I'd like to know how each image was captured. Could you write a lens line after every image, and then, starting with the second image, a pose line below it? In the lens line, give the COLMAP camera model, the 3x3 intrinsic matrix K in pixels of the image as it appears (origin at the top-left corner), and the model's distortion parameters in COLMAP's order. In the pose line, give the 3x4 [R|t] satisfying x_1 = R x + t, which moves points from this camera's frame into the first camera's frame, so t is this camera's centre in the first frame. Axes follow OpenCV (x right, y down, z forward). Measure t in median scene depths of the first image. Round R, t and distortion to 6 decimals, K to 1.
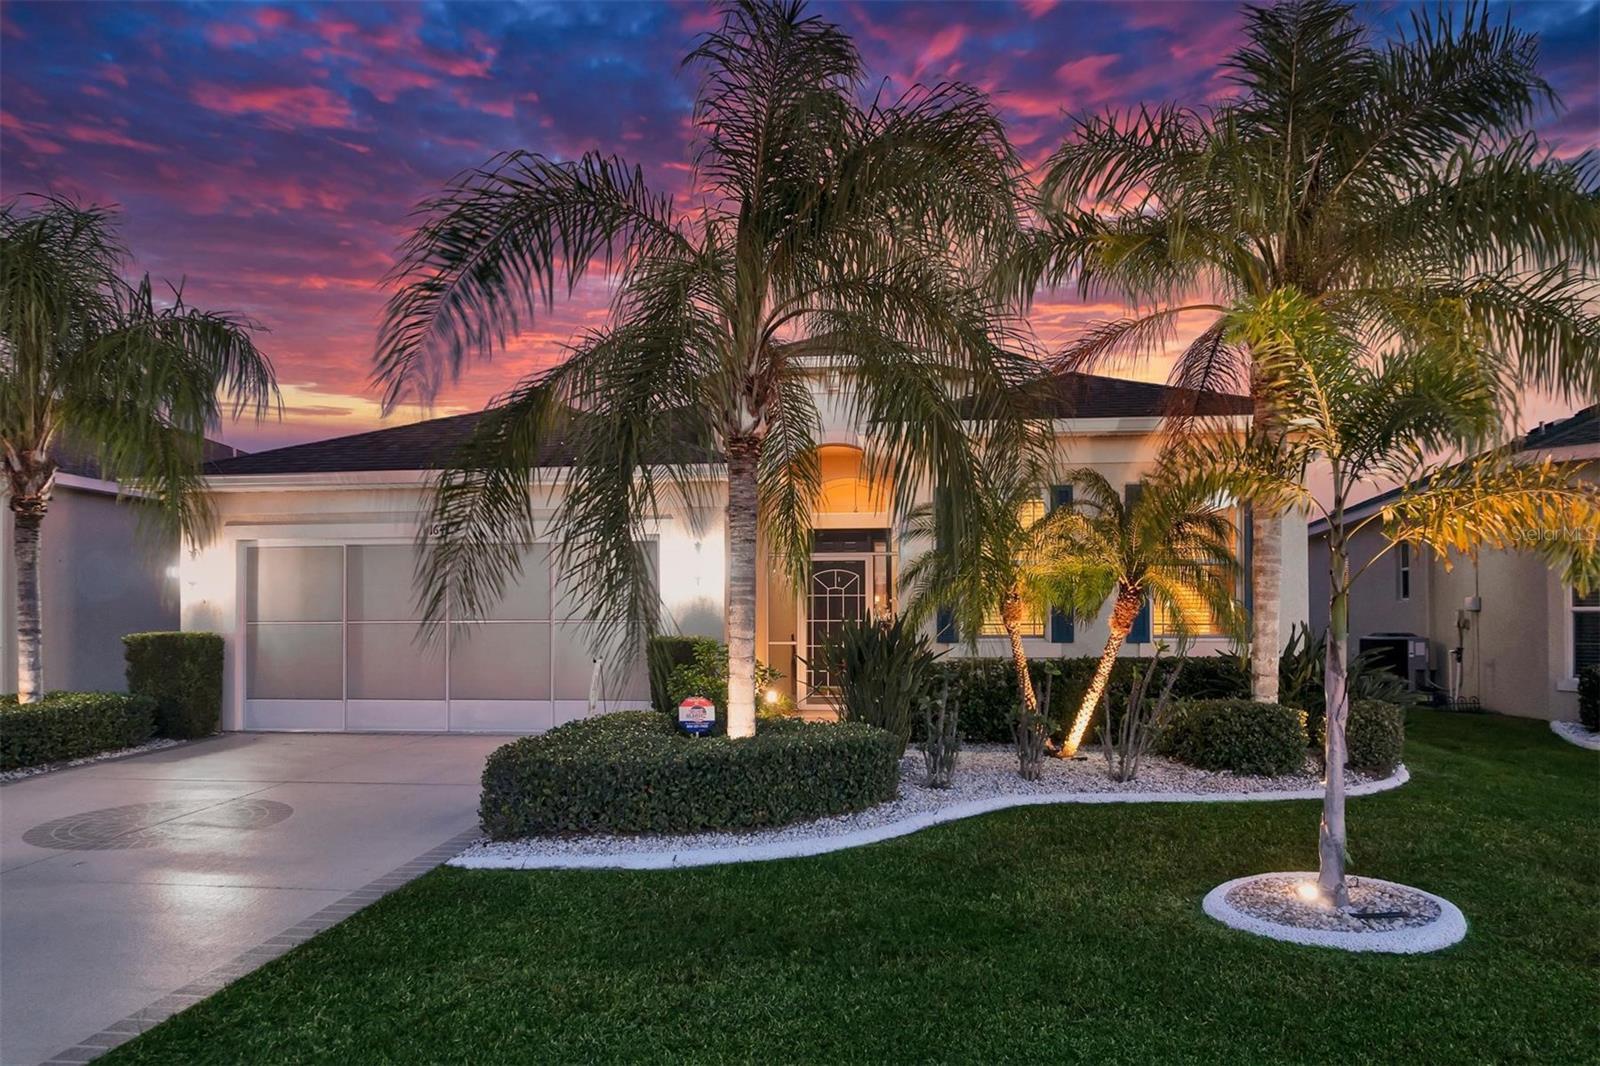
lens RADIAL K [[1119.3, 0, 798.9], [0, 1119.3, 562.7], [0, 0, 1]] dist [-0.003619, -0.051813]
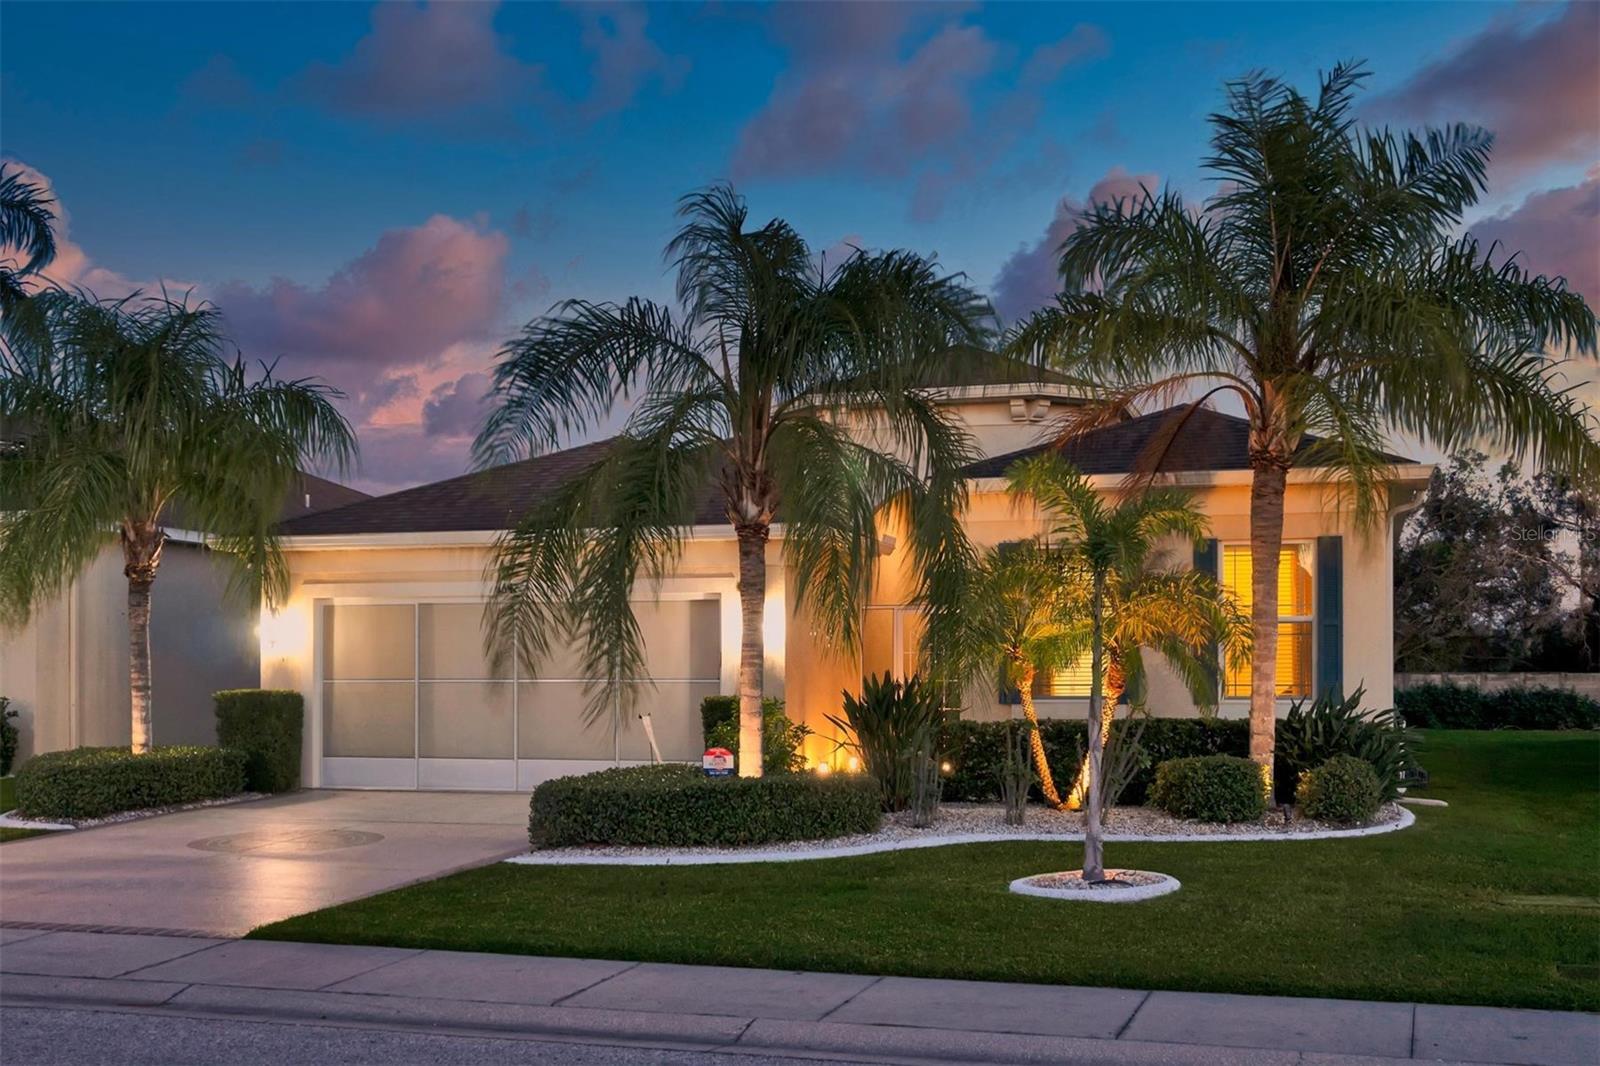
lens RADIAL K [[1858.4, 0, 800.0], [0, 1858.4, 533.0], [0, 0, 1]] dist [-0.071283, -0.008553]
pose [[0.986202, -0.010149, -0.165233, 0.244547], [0.005687, 0.999607, -0.027450, -0.036992], [0.165447, 0.026131, 0.985872, -0.685543]]
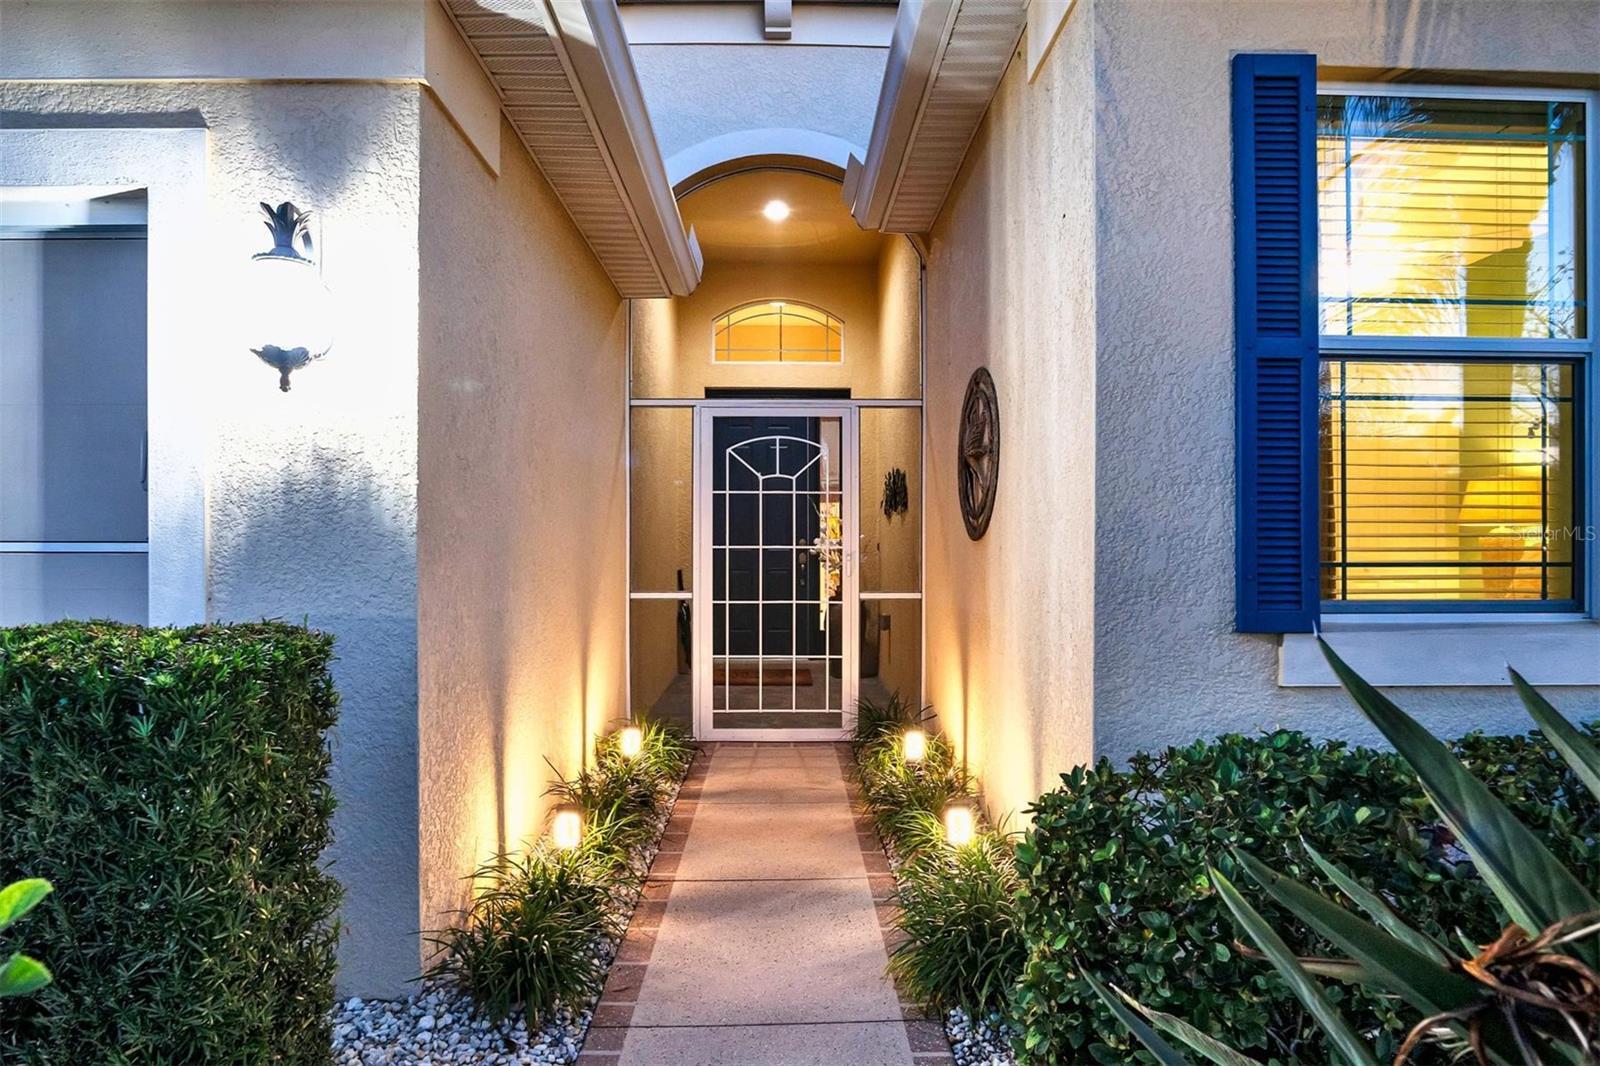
lens RADIAL K [[877.5, 0, 800.8], [0, 877.5, 540.4], [0, 0, 1]] dist [0.014424, 0.000516]
pose [[0.990531, 0.007542, 0.137085, -0.010028], [-0.014210, 0.998759, 0.047726, 0.044082], [-0.136555, -0.049222, 0.989409, 0.882451]]
